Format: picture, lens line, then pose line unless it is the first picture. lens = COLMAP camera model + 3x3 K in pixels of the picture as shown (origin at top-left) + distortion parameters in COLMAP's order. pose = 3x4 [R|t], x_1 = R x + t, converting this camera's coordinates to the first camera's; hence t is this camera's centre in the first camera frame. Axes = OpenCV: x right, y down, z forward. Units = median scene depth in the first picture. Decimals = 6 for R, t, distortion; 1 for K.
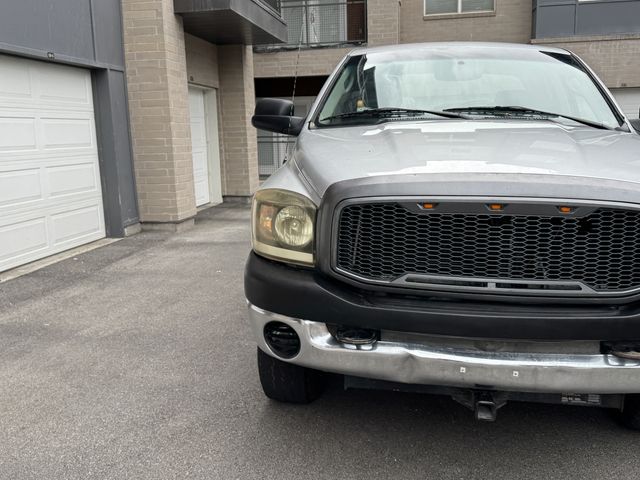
lens RADIAL K [[634.5, 0, 312.1], [0, 634.5, 236.8], [0, 0, 1]] dist [0.180401, -0.418307]
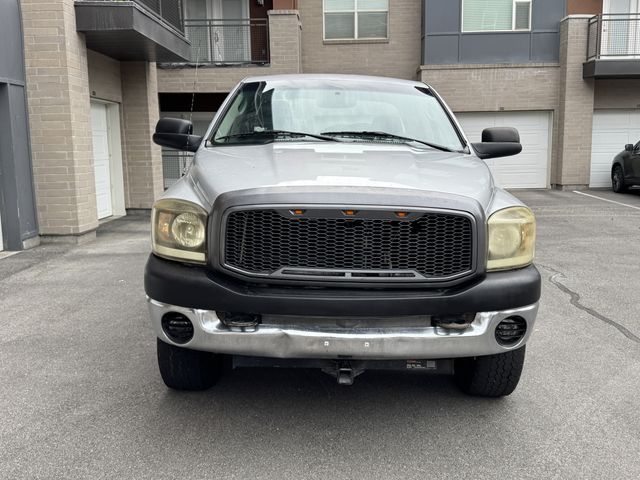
lens RADIAL K [[634.9, 0, 323.7], [0, 634.9, 223.6], [0, 0, 1]] dist [0.165944, -0.337954]
pose [[0.987455, -0.006449, 0.157767, 0.024552], [0.013151, 0.999053, -0.041472, 0.018121], [-0.157350, 0.043026, 0.986605, -0.158149]]
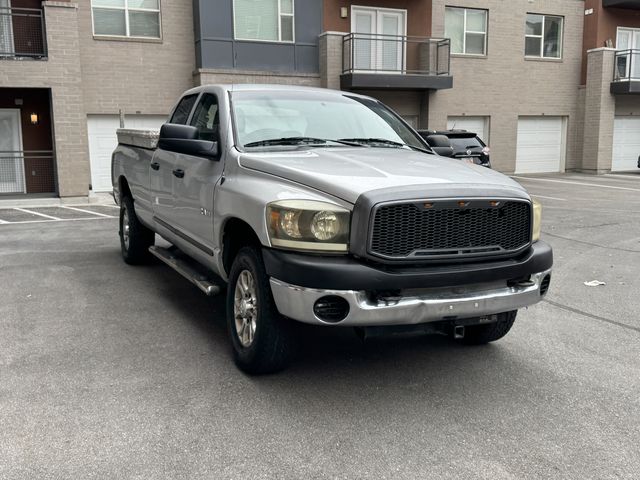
lens RADIAL K [[634.9, 0, 323.7], [0, 634.9, 223.6], [0, 0, 1]] dist [0.165944, -0.337954]
pose [[0.822280, -0.057953, 0.566125, -0.626419], [0.083673, 0.996302, -0.019544, 0.004383], [-0.562899, 0.063440, 0.824088, -0.092822]]
